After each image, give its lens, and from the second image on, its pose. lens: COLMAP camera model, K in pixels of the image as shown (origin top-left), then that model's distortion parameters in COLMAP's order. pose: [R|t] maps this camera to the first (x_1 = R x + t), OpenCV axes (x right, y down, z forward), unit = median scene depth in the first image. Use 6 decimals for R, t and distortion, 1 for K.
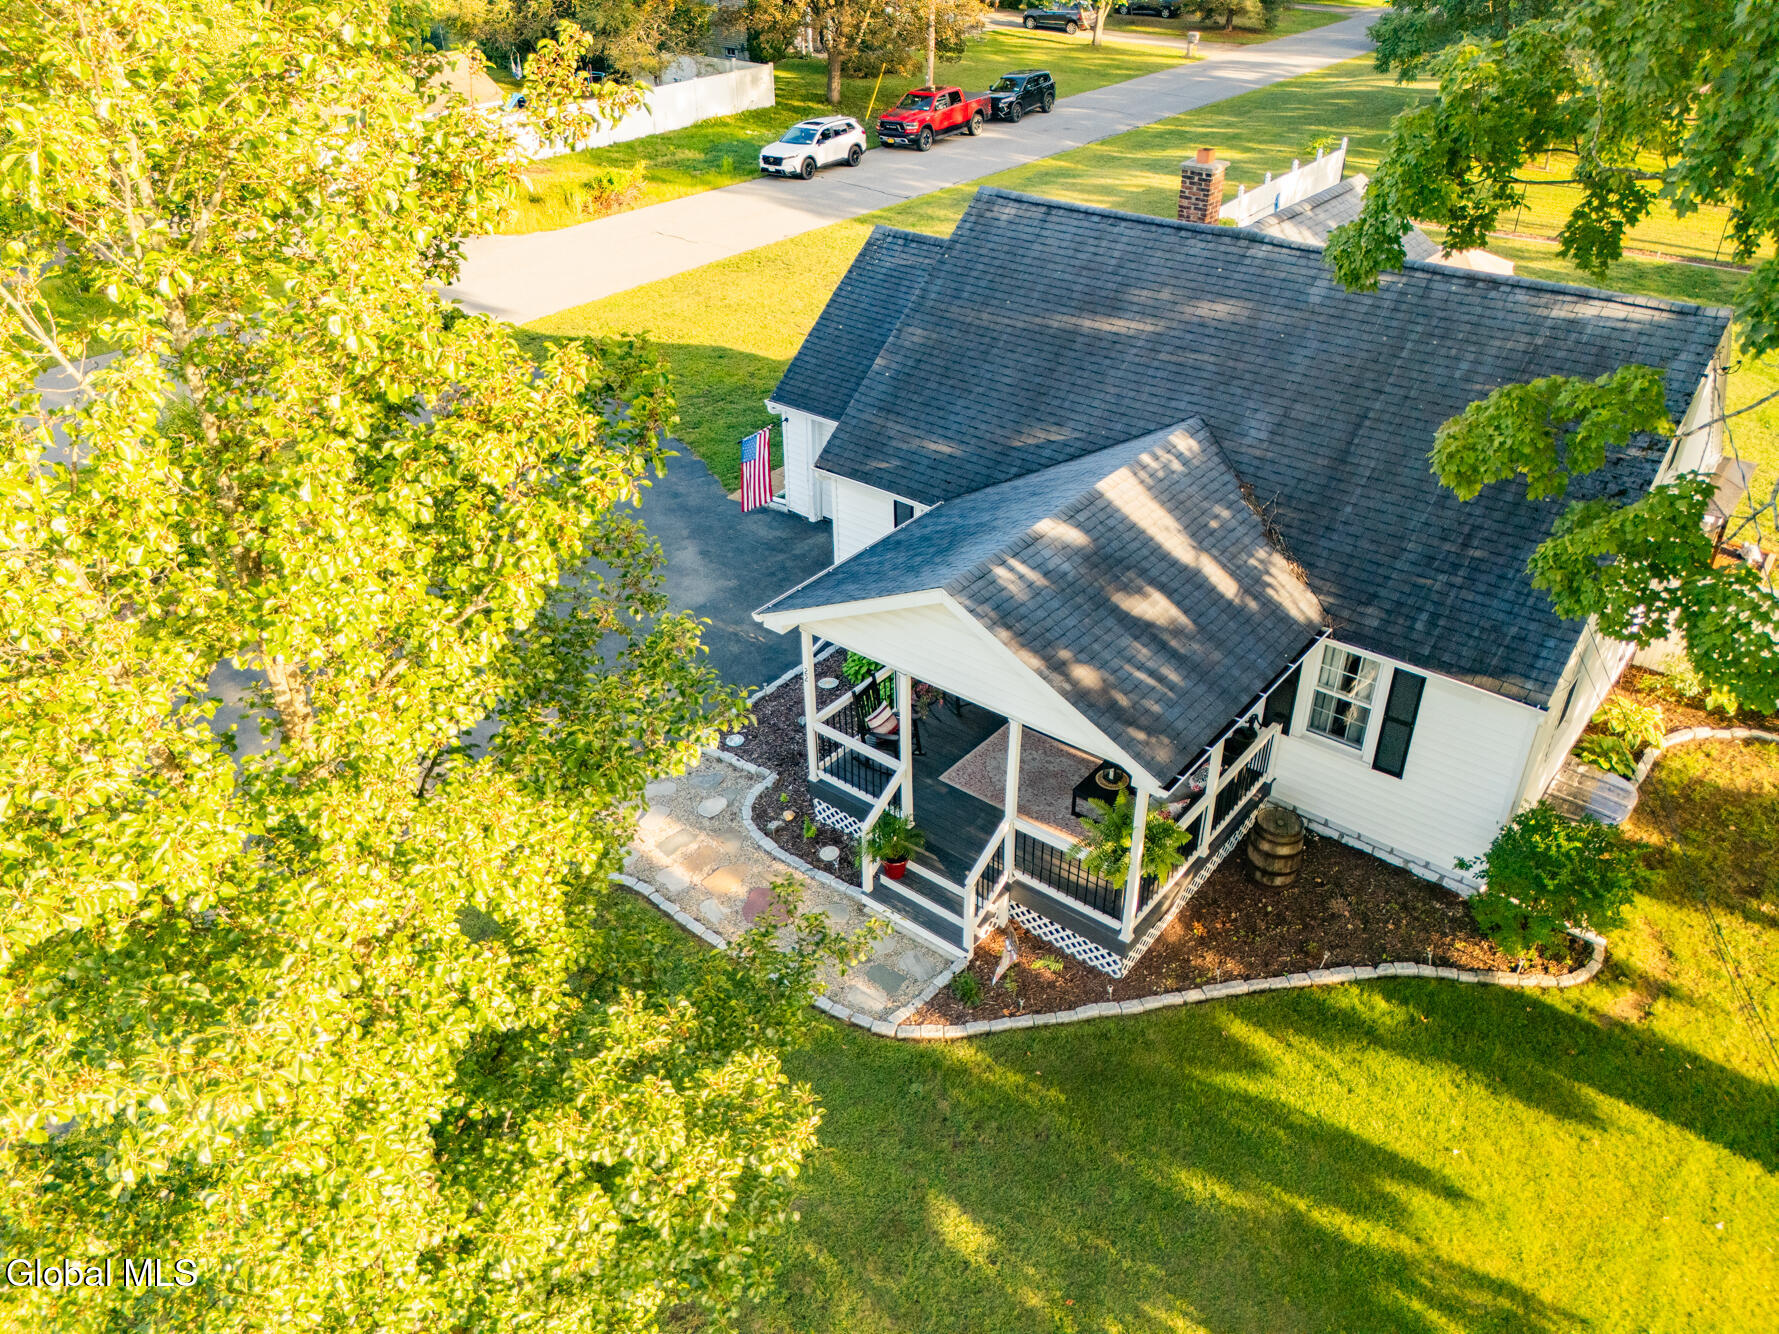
lens RADIAL K [[1333.7, 0, 849.3], [0, 1333.7, 704.1], [0, 0, 1]] dist [0.053171, -0.032978]
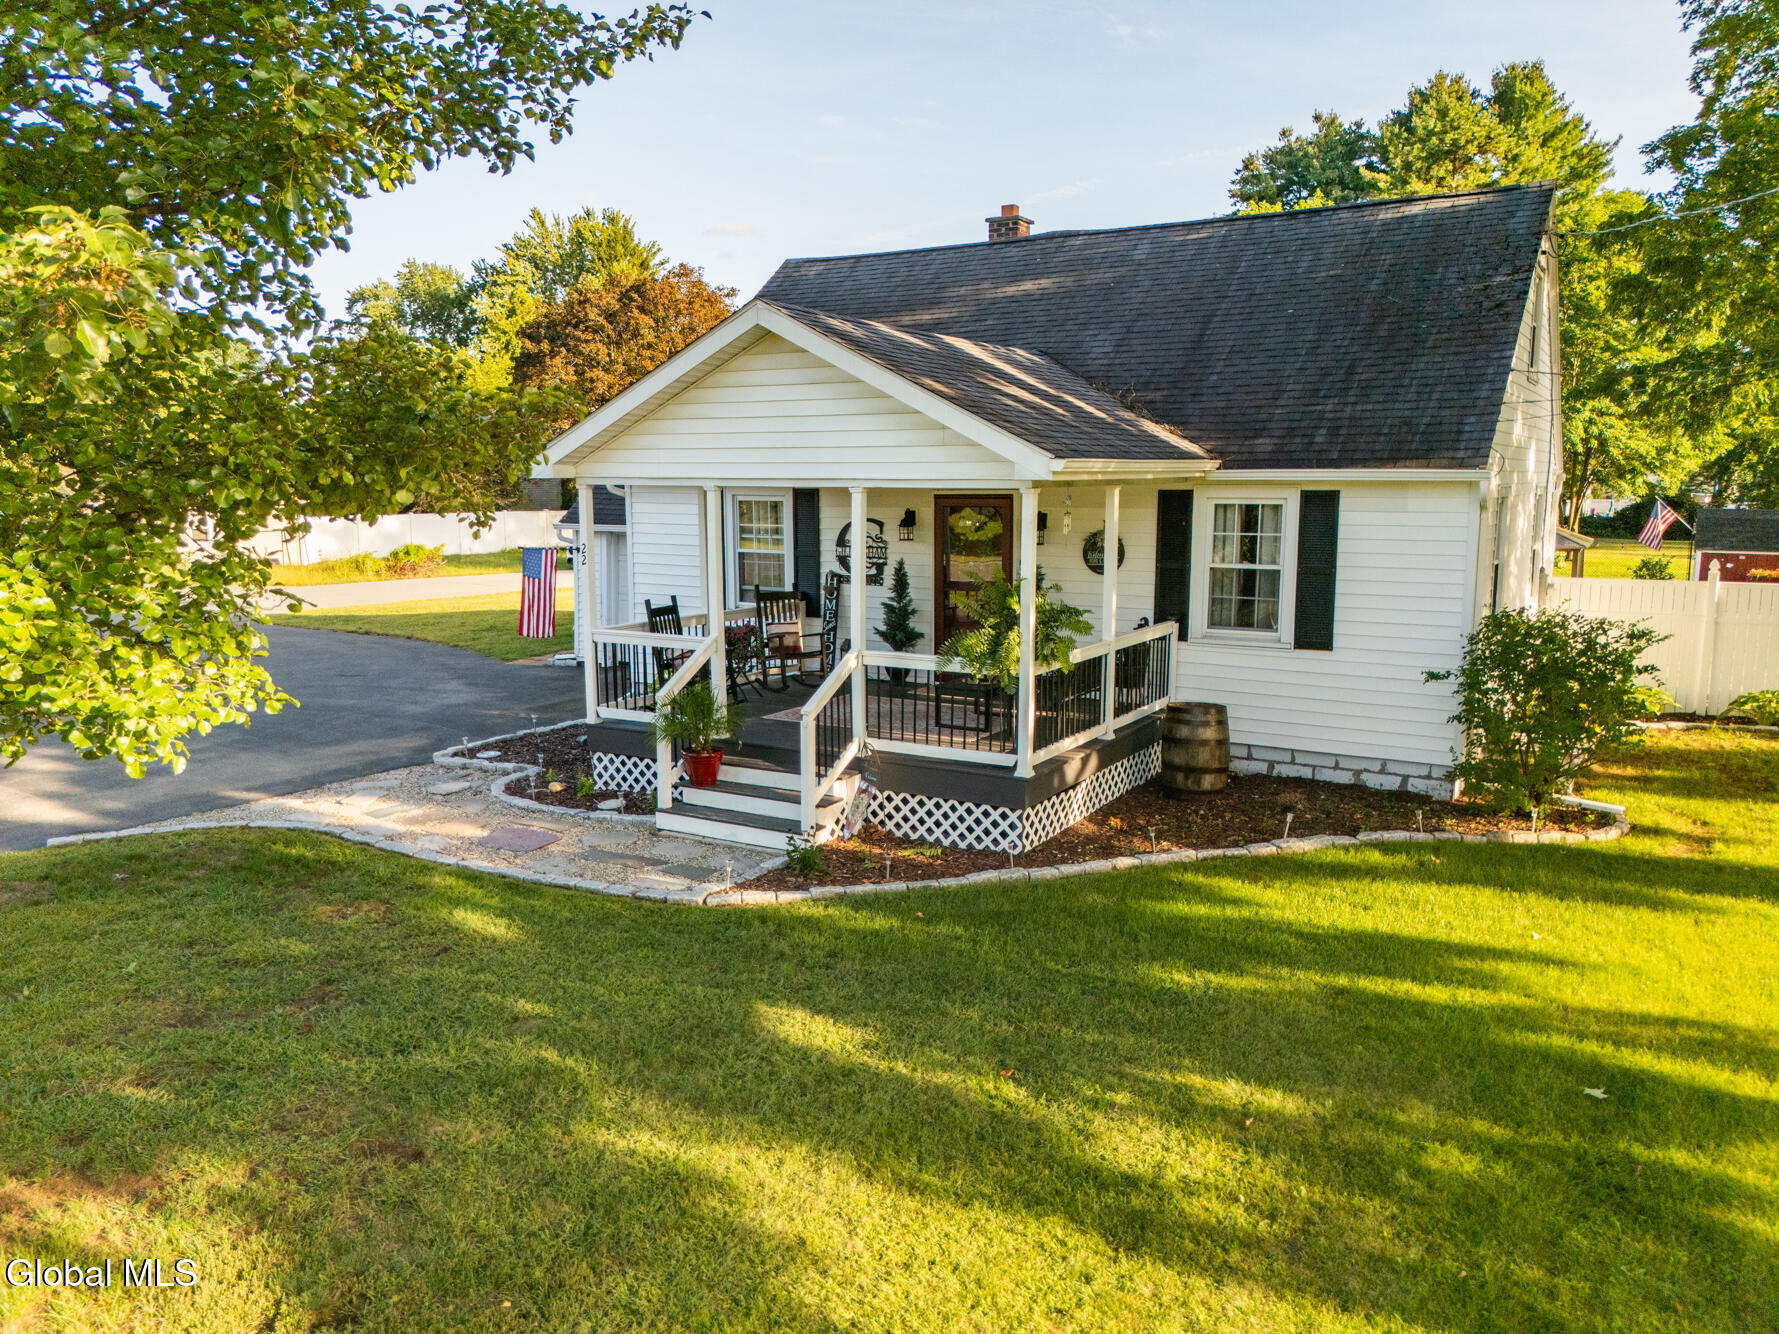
lens RADIAL K [[1333.7, 0, 871.4], [0, 1333.7, 789.0], [0, 0, 1]] dist [0.053171, -0.032978]
pose [[0.988232, 0.000811, 0.152962, 0.015040], [0.063446, 0.907738, -0.414713, 0.458641], [-0.139185, 0.419537, 0.897004, 0.359701]]
